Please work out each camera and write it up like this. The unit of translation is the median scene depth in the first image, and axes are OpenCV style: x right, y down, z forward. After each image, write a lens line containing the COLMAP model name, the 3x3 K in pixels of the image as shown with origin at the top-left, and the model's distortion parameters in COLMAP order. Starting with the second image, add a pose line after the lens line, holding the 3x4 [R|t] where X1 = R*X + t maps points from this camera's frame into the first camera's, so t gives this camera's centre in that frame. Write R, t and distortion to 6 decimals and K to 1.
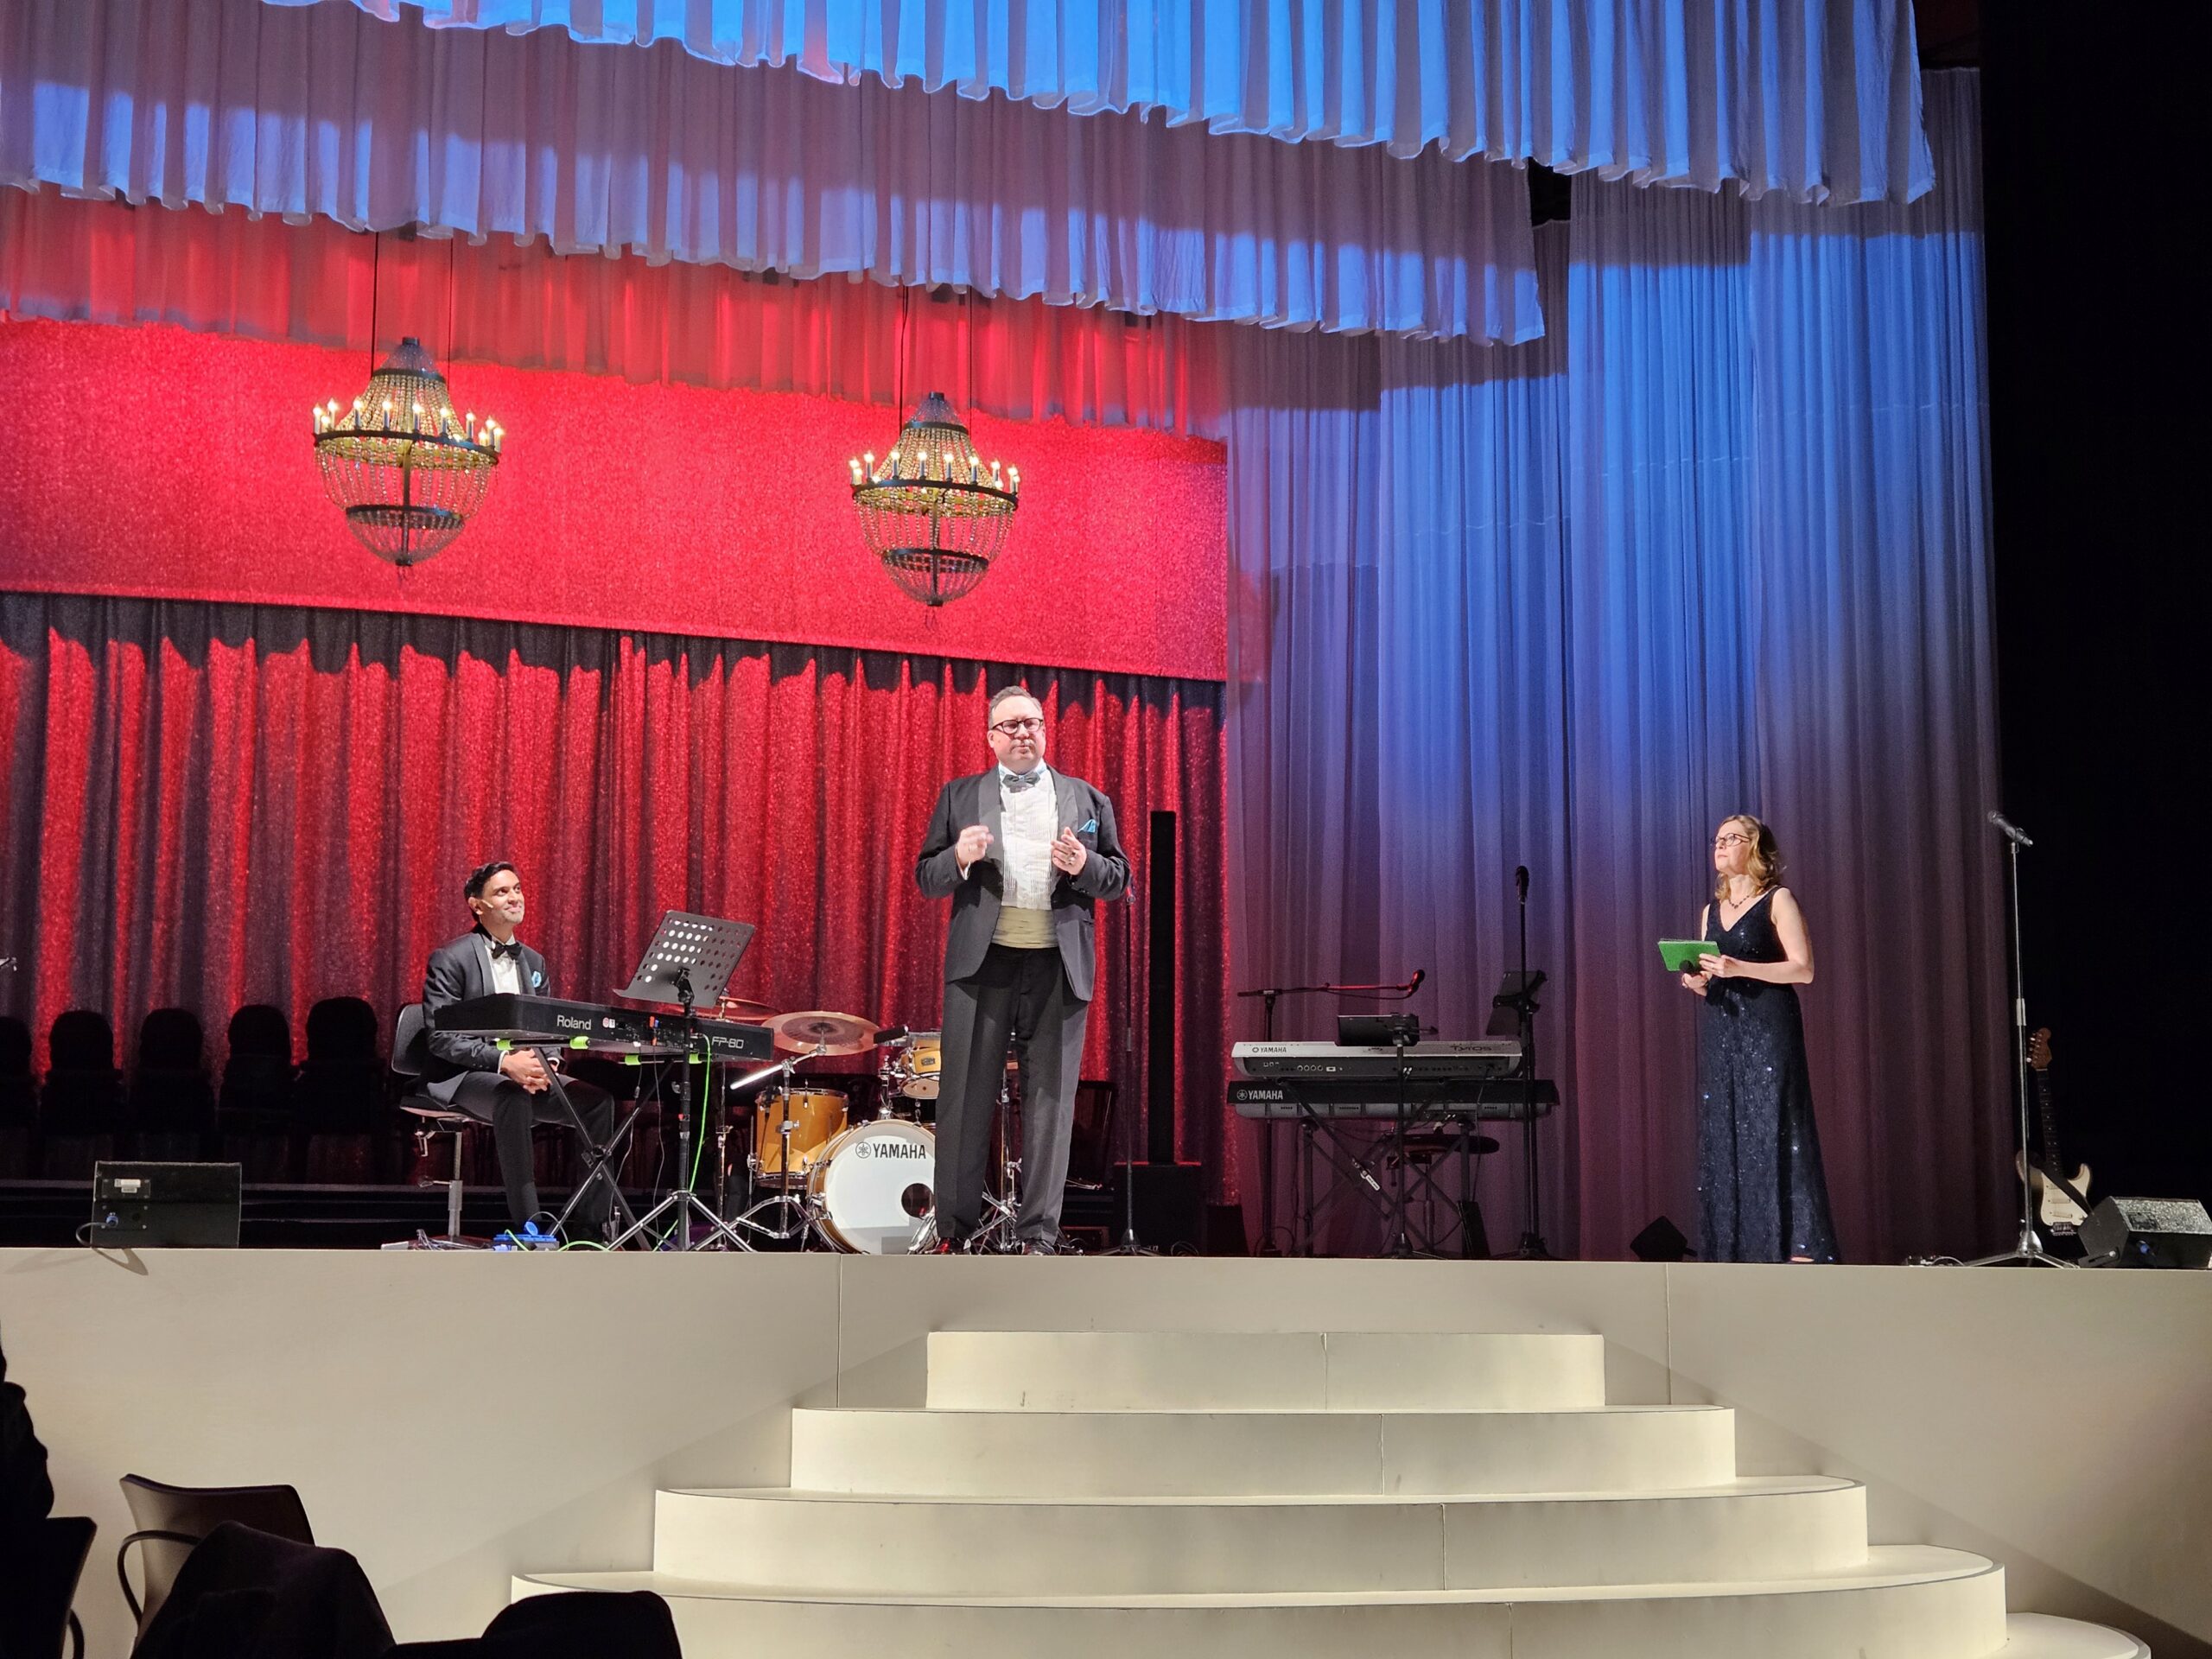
lens RADIAL K [[2960.7, 0, 1046.4], [0, 2960.7, 915.1], [0, 0, 1]] dist [0.059487, 0.000000]
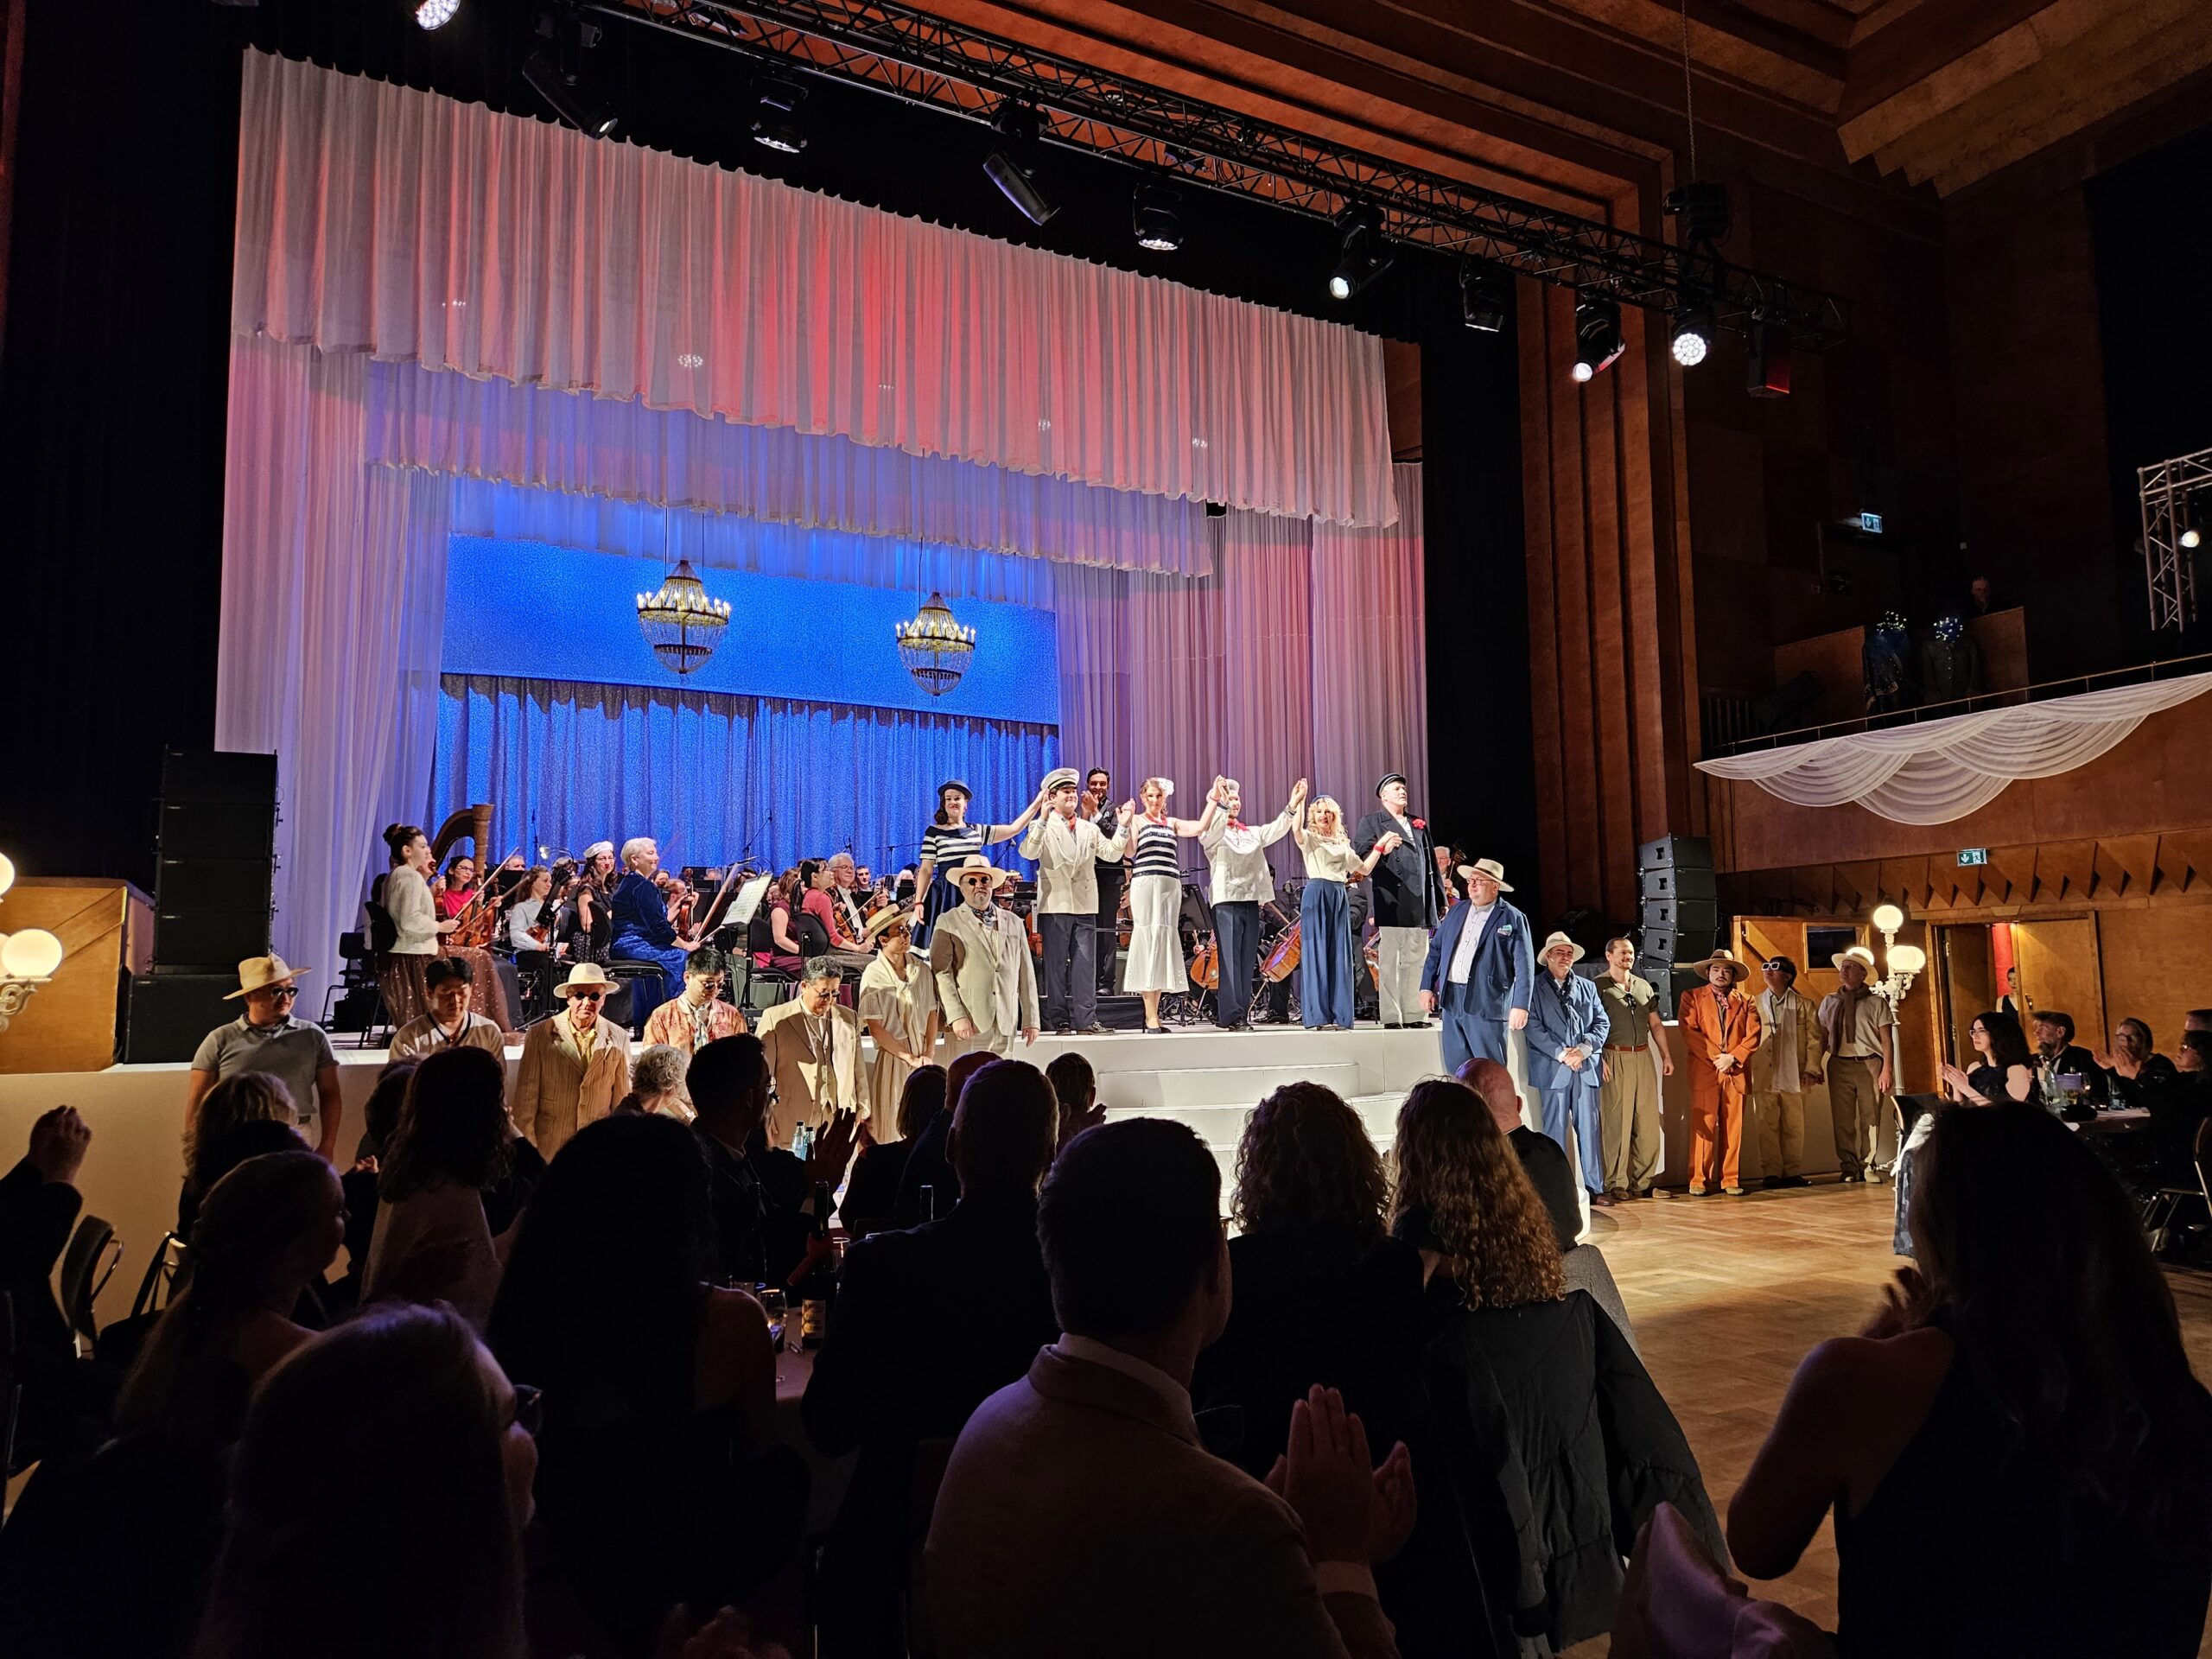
lens RADIAL K [[1491.1, 0, 1103.9], [0, 1491.1, 835.1], [0, 0, 1]] dist [0.064865, -0.058527]
pose [[0.983010, 0.001766, 0.183544, -0.111780], [-0.006800, 0.999618, 0.026802, -0.033533], [-0.183427, -0.027594, 0.982646, -0.061787]]
